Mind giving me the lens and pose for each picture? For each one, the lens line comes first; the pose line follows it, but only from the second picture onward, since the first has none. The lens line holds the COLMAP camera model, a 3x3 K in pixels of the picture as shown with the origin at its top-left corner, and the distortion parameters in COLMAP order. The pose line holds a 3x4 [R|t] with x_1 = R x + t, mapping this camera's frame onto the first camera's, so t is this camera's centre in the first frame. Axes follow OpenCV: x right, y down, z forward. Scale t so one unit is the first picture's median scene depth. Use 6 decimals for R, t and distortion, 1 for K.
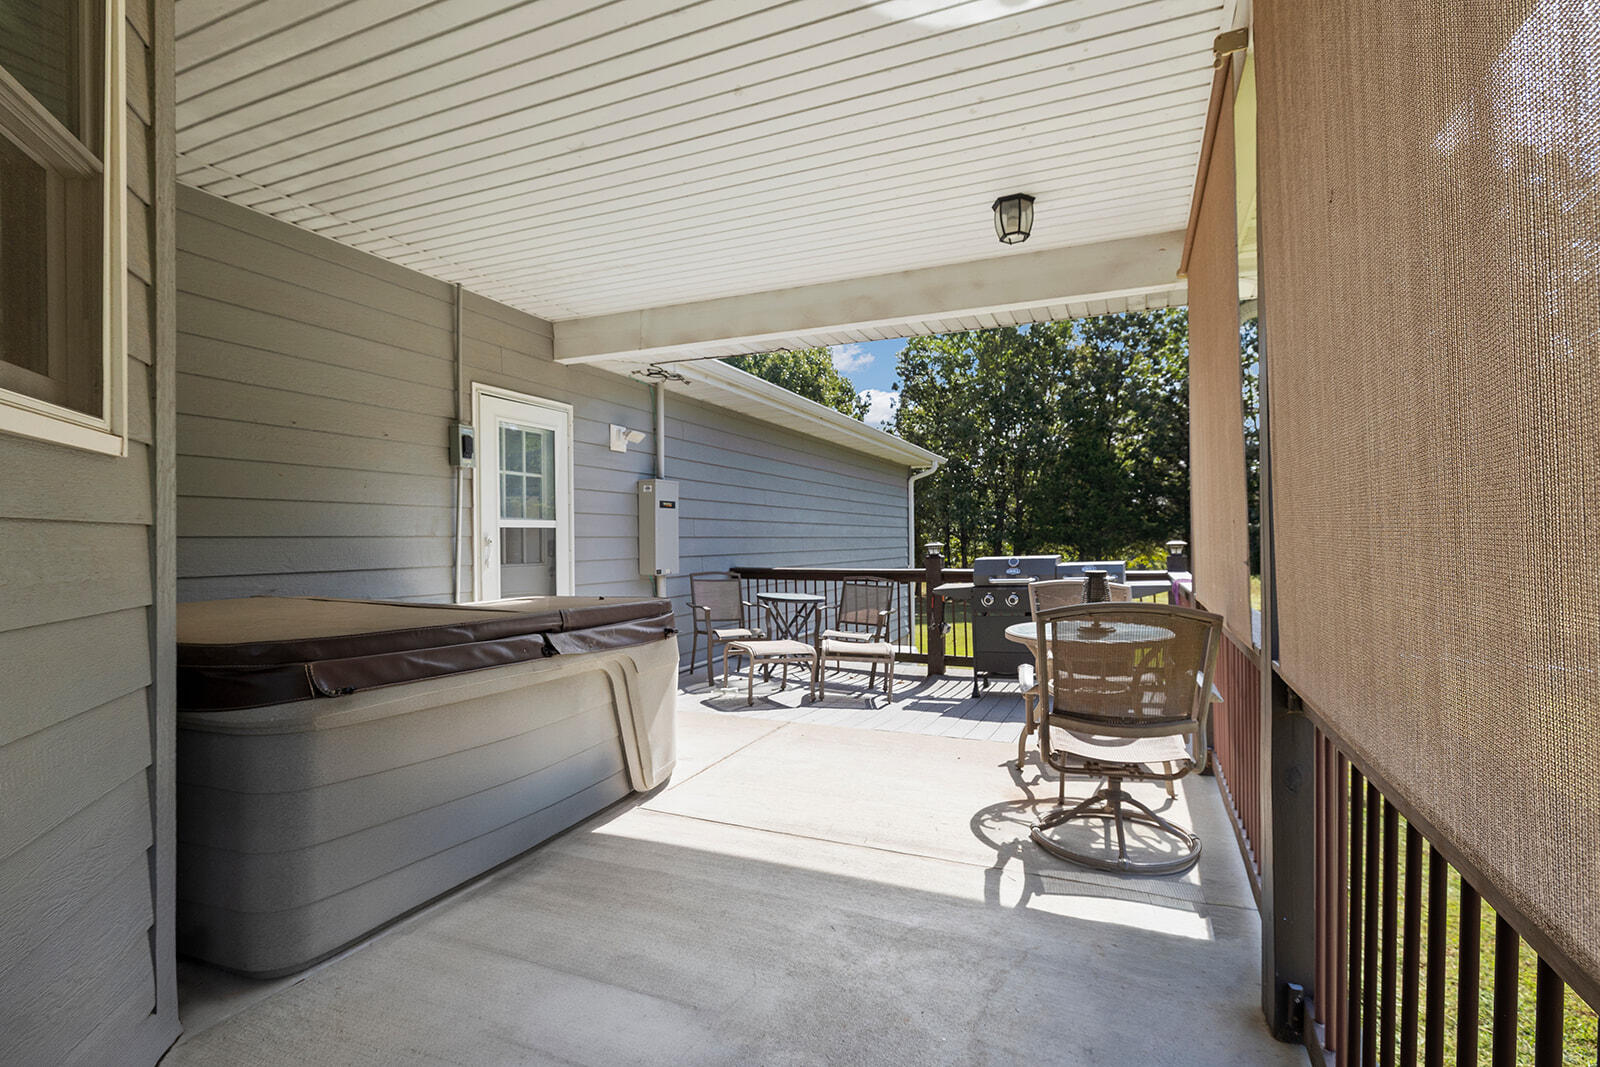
lens RADIAL K [[769.6, 0, 800.0], [0, 769.6, 533.5], [0, 0, 1]] dist [-0.002011, -0.000149]
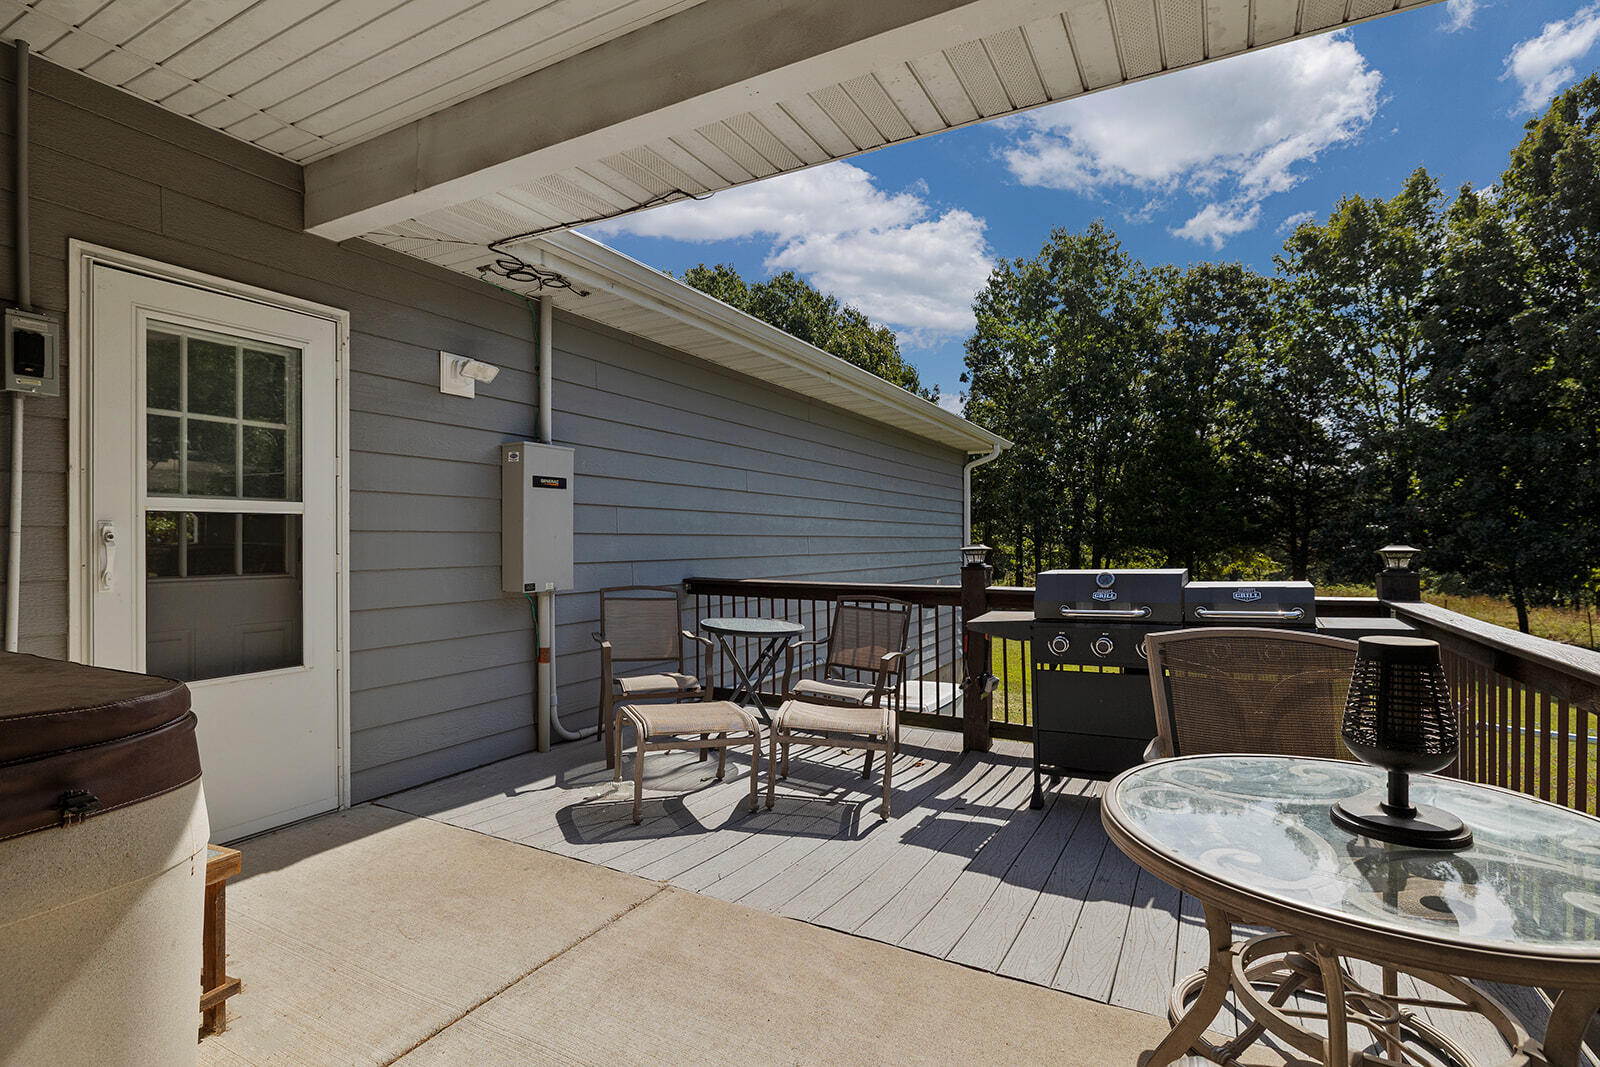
lens RADIAL K [[769.6, 0, 800.0], [0, 769.6, 533.5], [0, 0, 1]] dist [-0.002011, -0.000149]
pose [[0.995742, 0.007223, -0.091900, 0.072032], [-0.007282, 0.999973, -0.000306, 0.002908], [0.091895, 0.000973, 0.995768, 0.283913]]
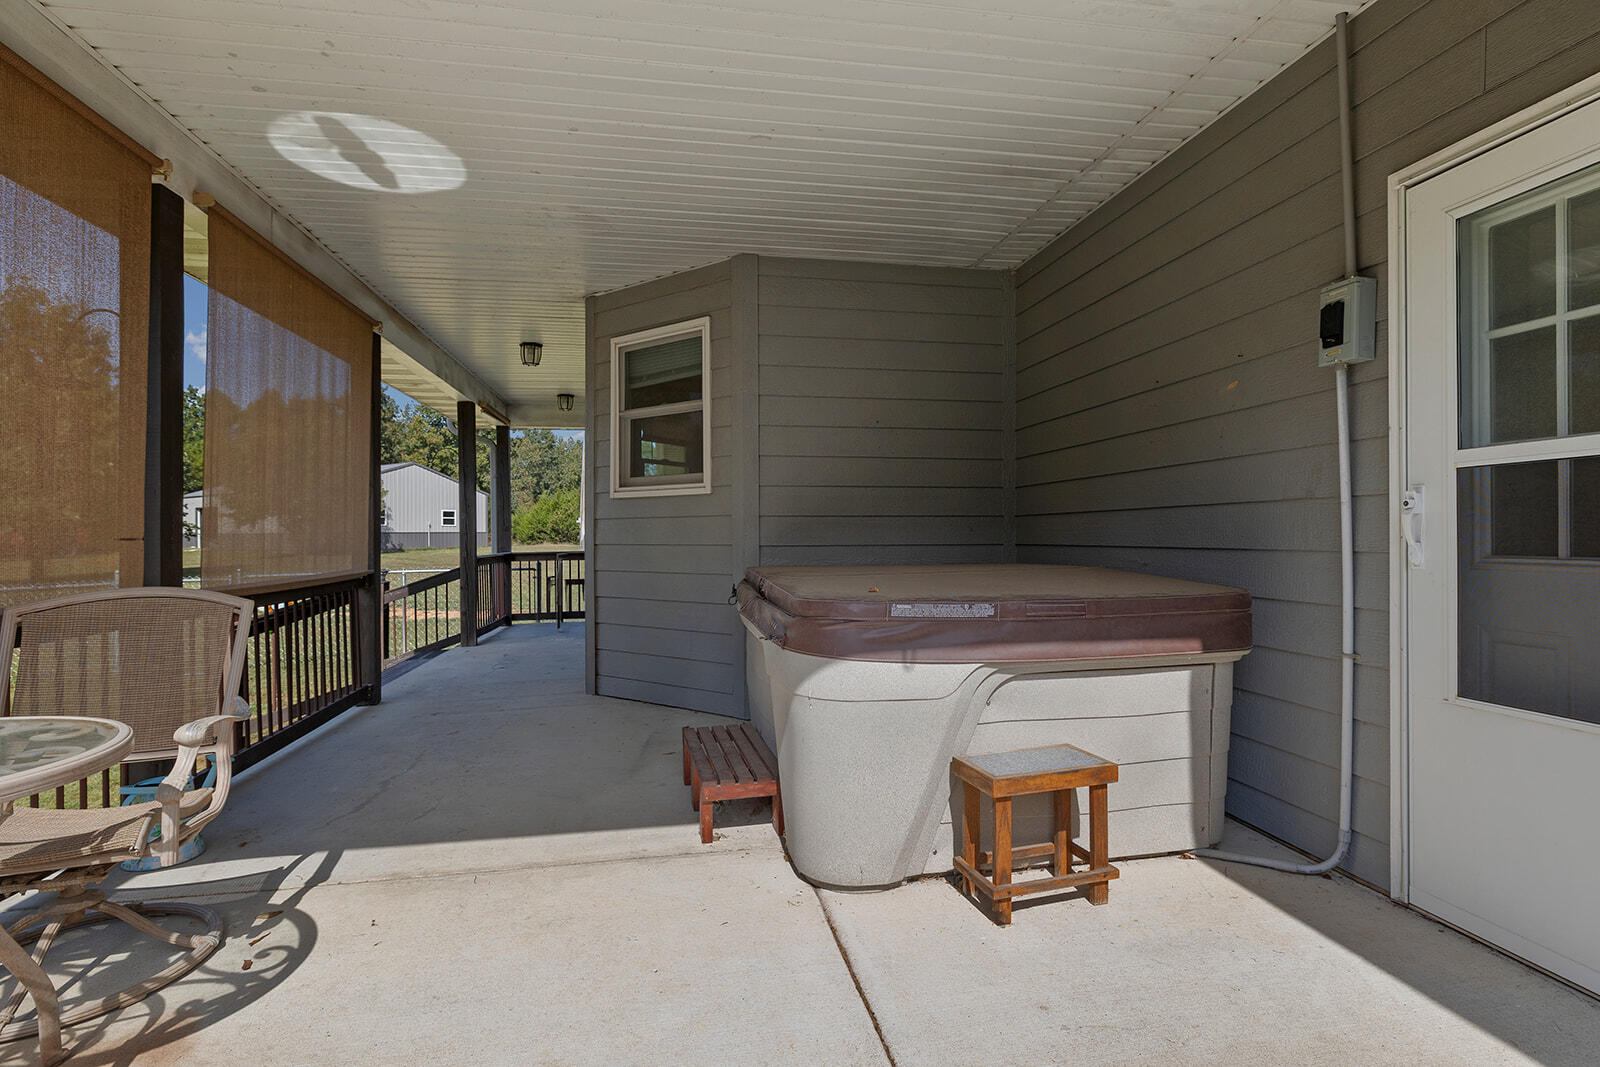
lens RADIAL K [[769.6, 0, 800.0], [0, 769.6, 533.5], [0, 0, 1]] dist [-0.002011, -0.000149]
pose [[-0.836787, 0.014387, -0.547340, 0.083842], [0.015769, 0.999873, 0.002173, 0.011664], [0.547302, -0.006813, -0.836907, 0.653841]]
